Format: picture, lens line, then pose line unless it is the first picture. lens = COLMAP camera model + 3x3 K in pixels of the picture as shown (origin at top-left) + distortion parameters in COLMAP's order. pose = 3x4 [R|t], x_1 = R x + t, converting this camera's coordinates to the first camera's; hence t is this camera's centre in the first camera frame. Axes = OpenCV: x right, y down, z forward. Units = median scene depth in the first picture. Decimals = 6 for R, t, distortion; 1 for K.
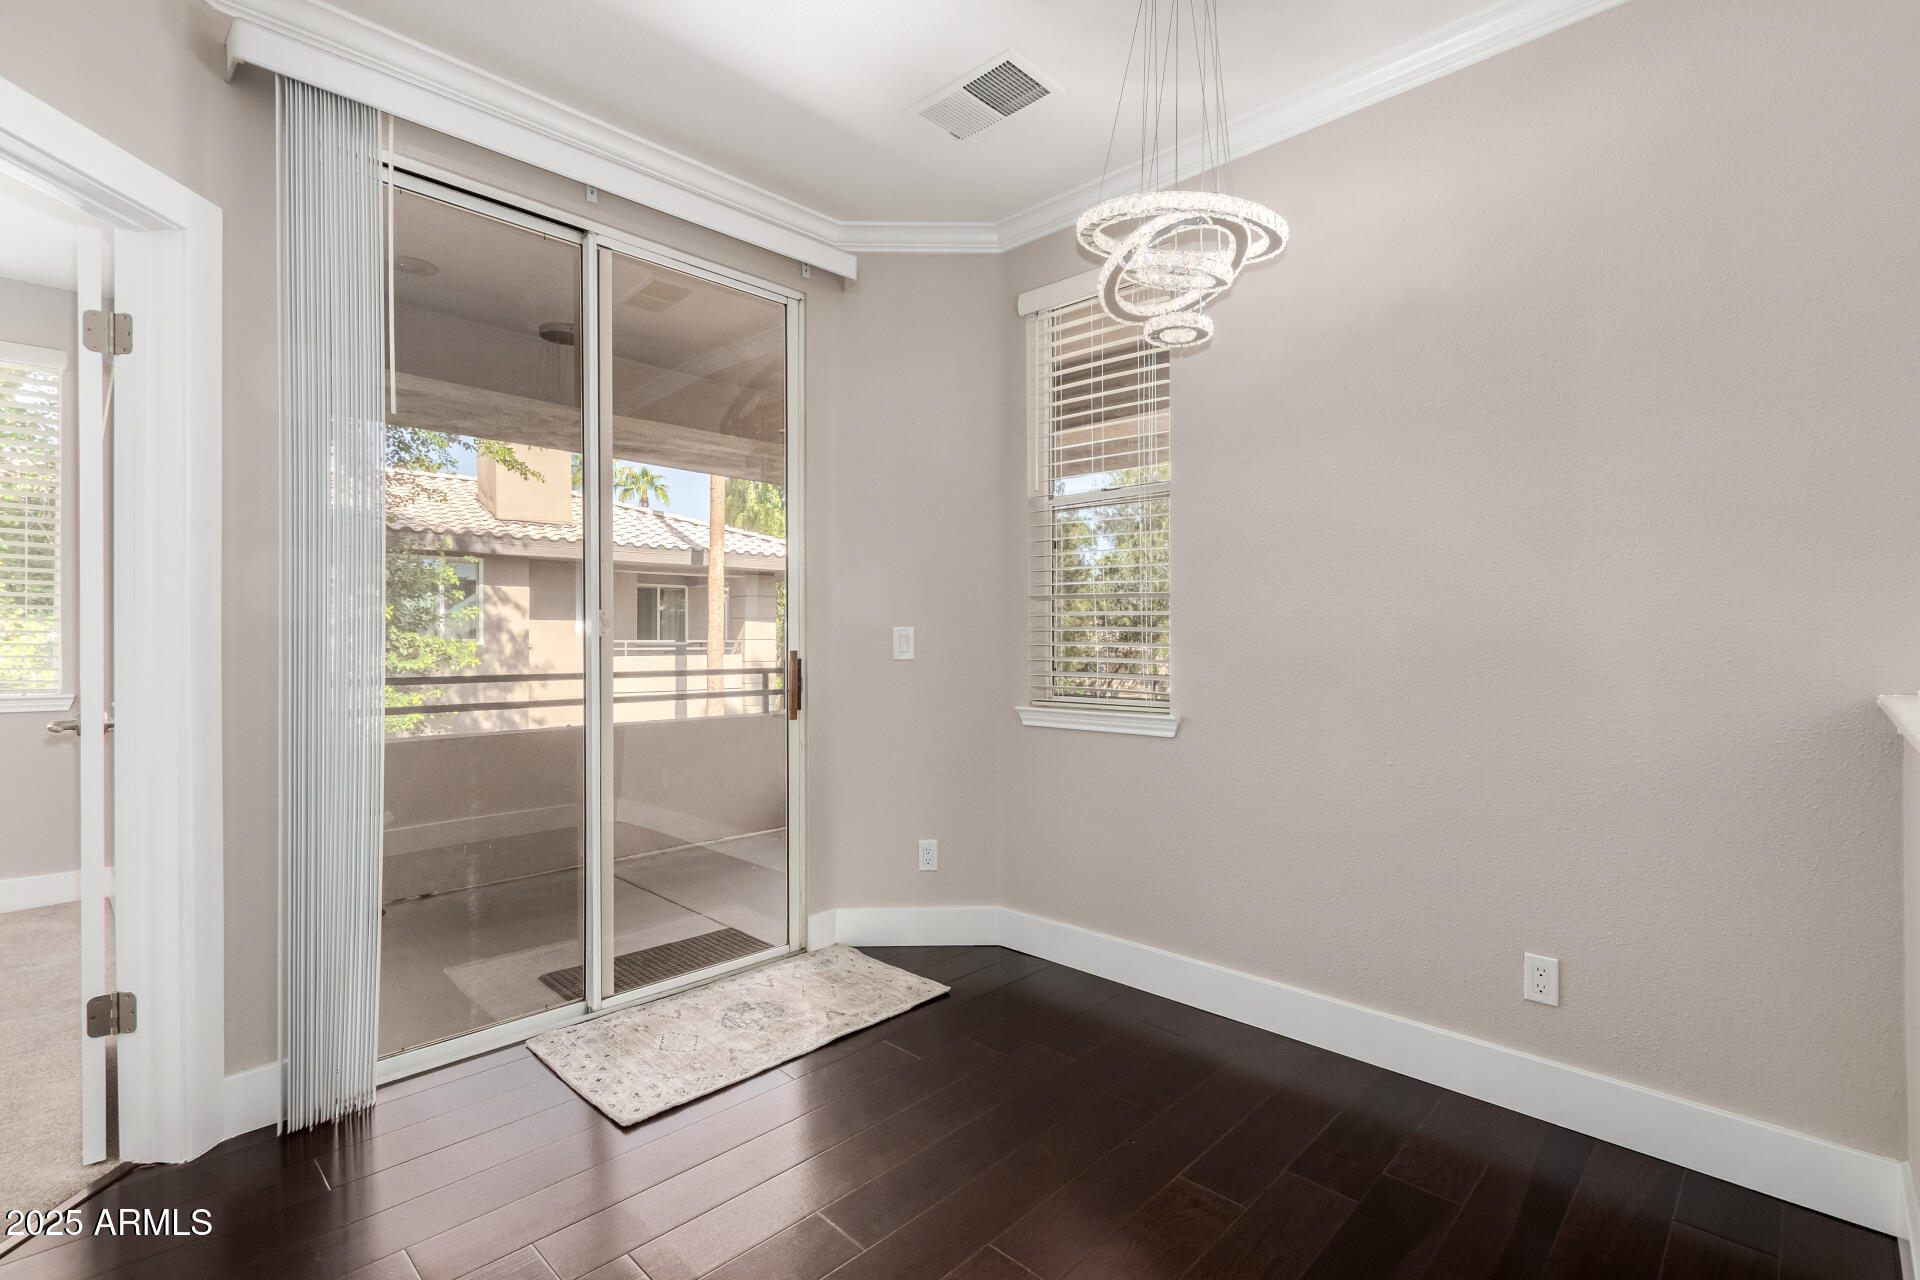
lens RADIAL K [[874.0, 0, 965.3], [0, 874.0, 639.2], [0, 0, 1]] dist [0.001763, 0.000080]
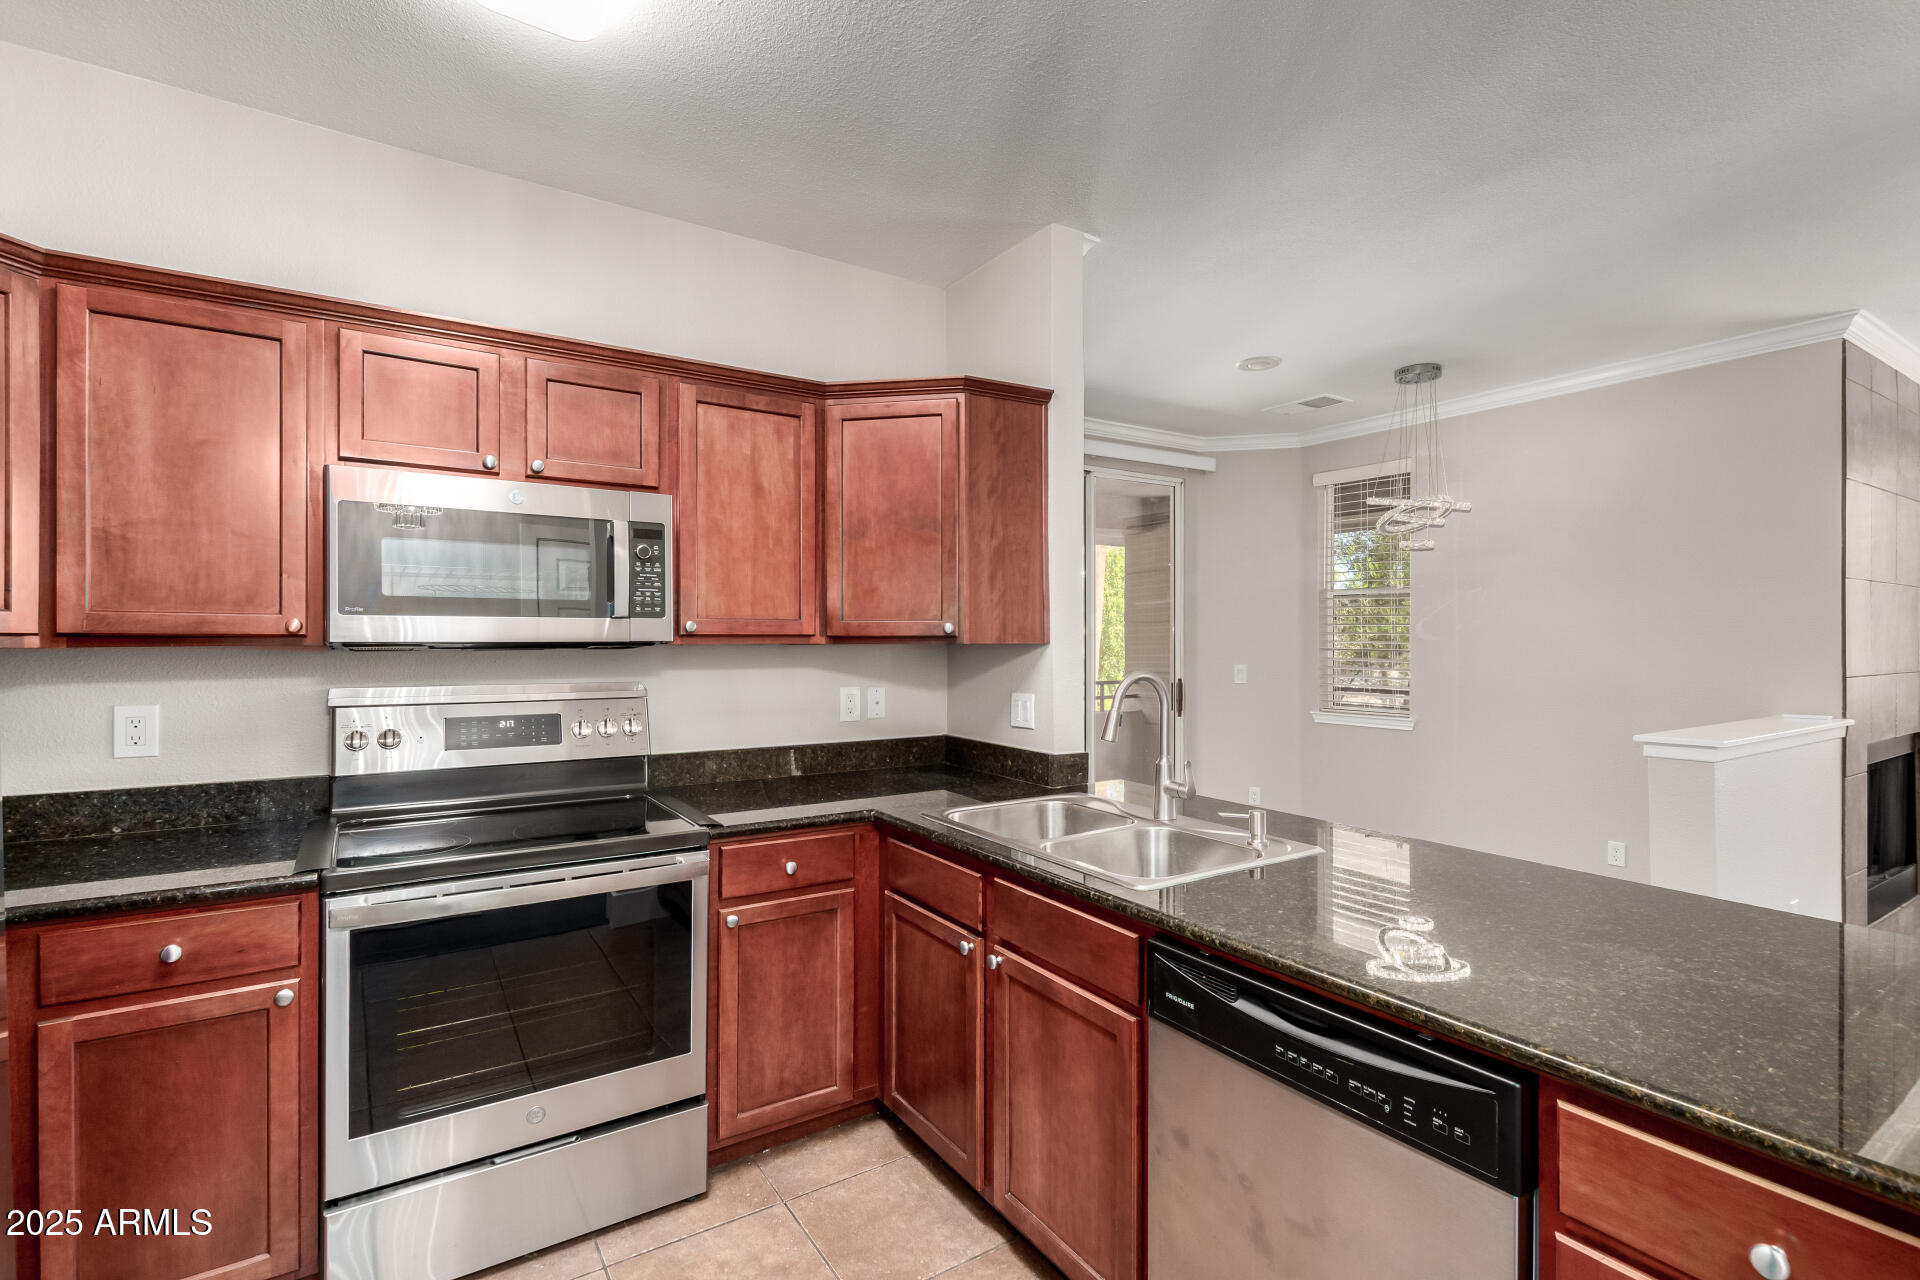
lens RADIAL K [[858.4, 0, 982.2], [0, 858.4, 644.8], [0, 0, 1]] dist [-0.001127, -0.000693]
pose [[0.976606, -0.001221, -0.215035, -0.211032], [0.003353, 0.999949, 0.009553, -0.073610], [0.215013, -0.010050, 0.976560, -0.794650]]
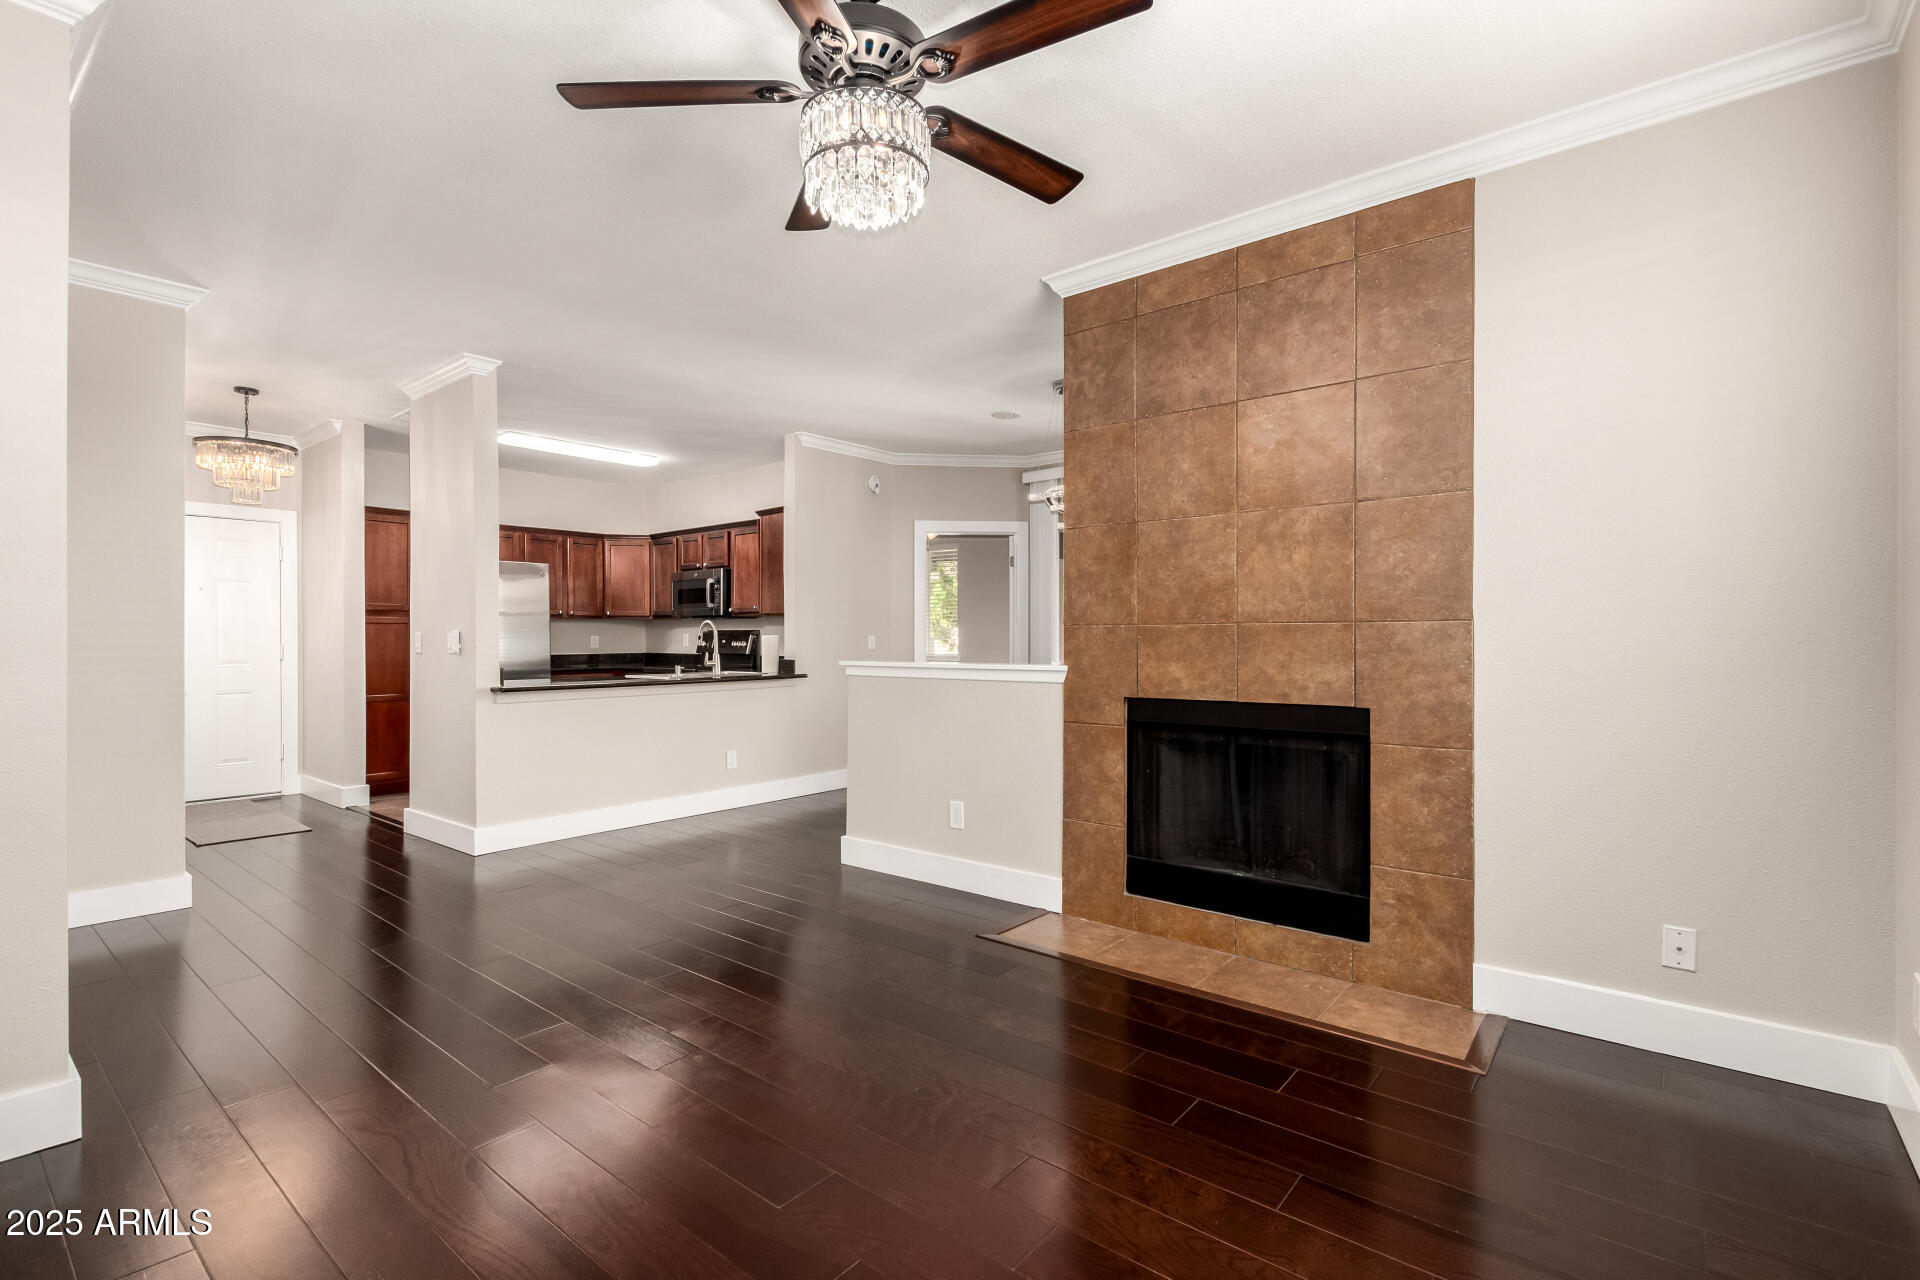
lens RADIAL K [[889.2, 0, 965.2], [0, 889.2, 653.2], [0, 0, 1]] dist [0.003208, 0.000089]
pose [[0.080727, 0.015615, -0.996614, 1.695740], [0.005528, 0.999855, 0.016114, -0.006755], [0.996721, -0.006810, 0.080629, 0.261741]]
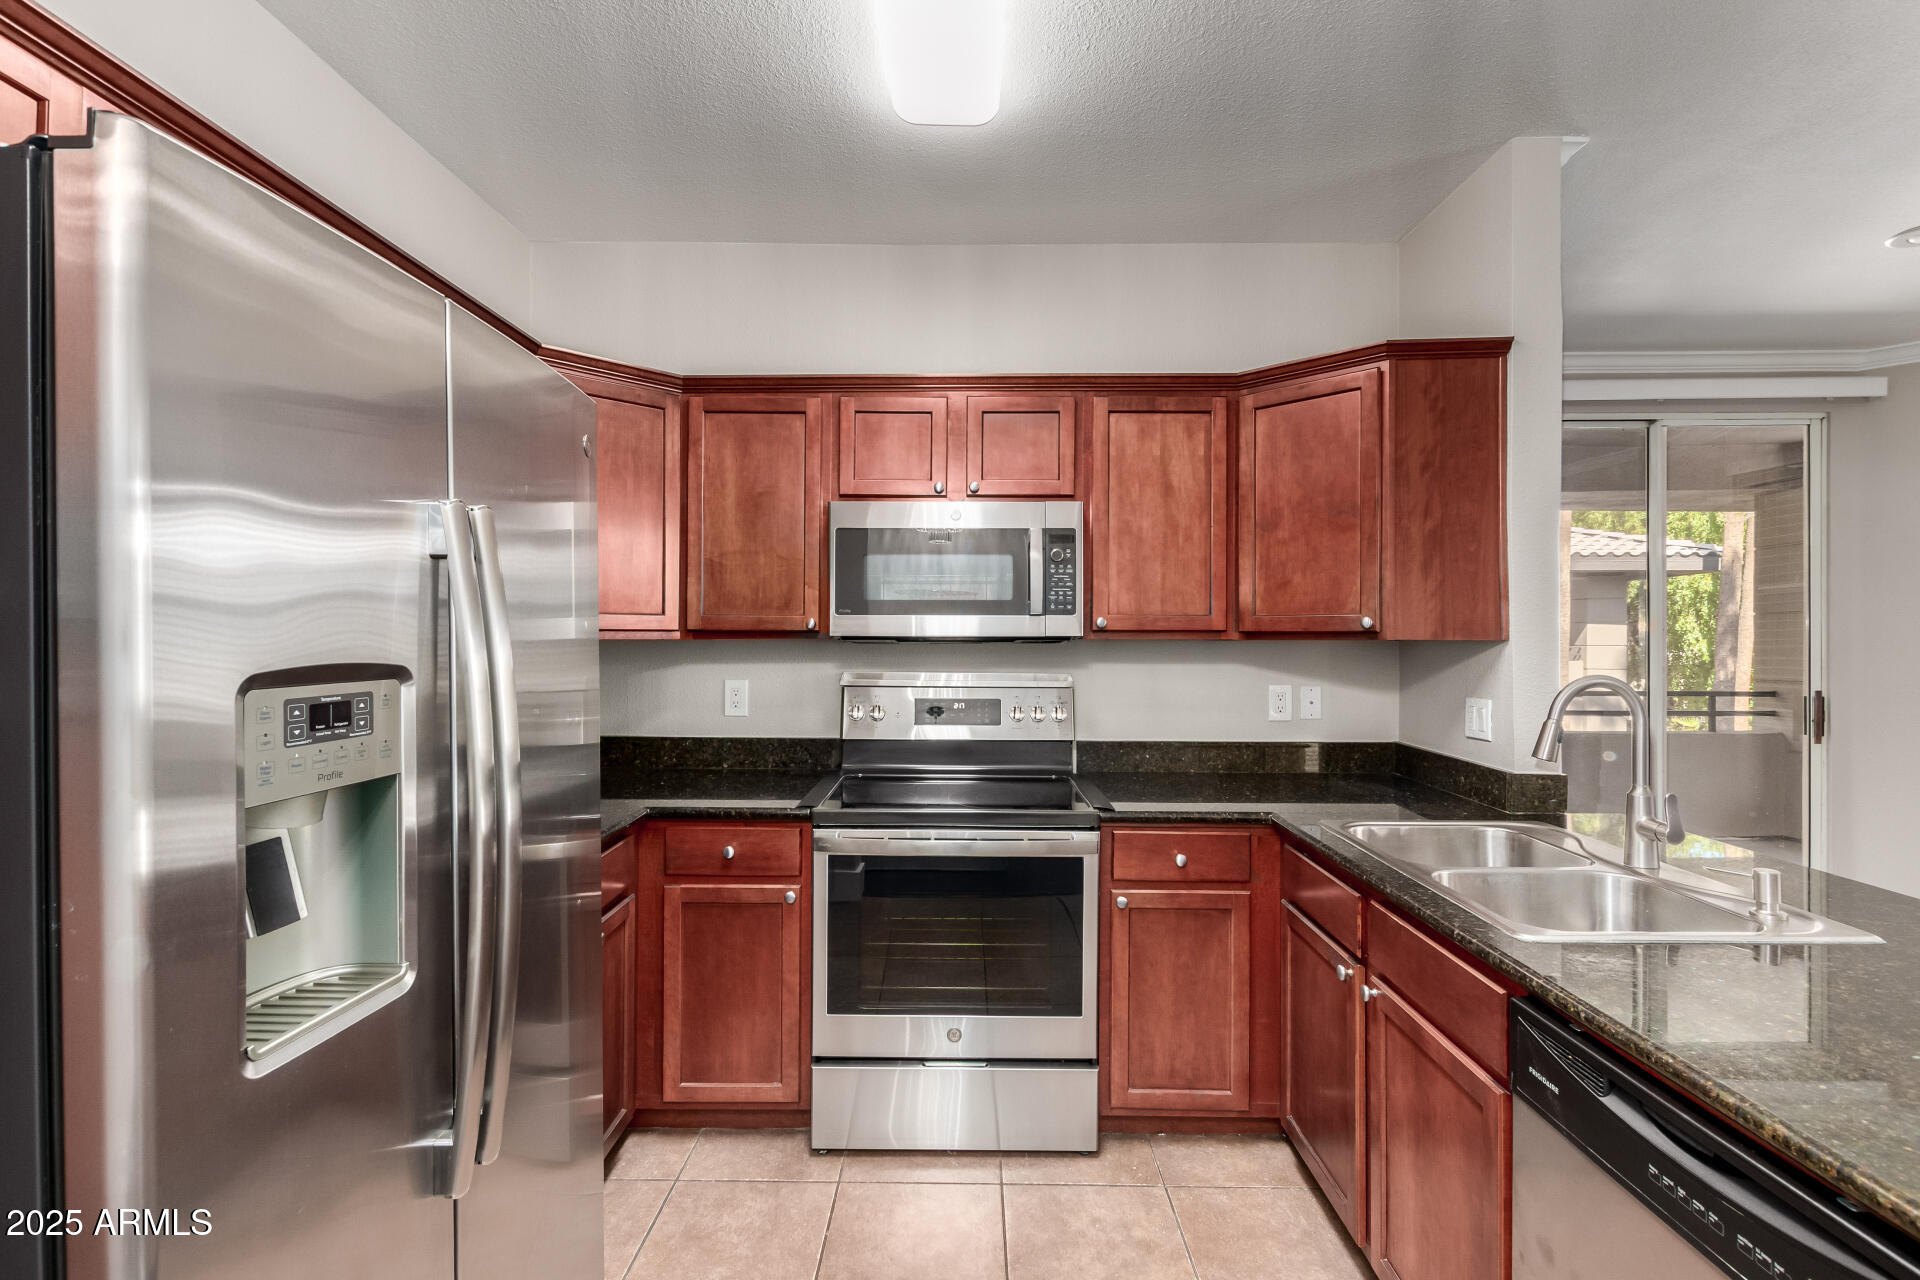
lens RADIAL K [[880.1, 0, 988.3], [0, 880.1, 634.5], [0, 0, 1]] dist [-0.001821, -0.001215]
pose [[0.692363, -0.001364, -0.721548, -0.104846], [0.002363, 0.999997, 0.000377, -0.072722], [0.721545, -0.001966, 0.692364, -0.765261]]
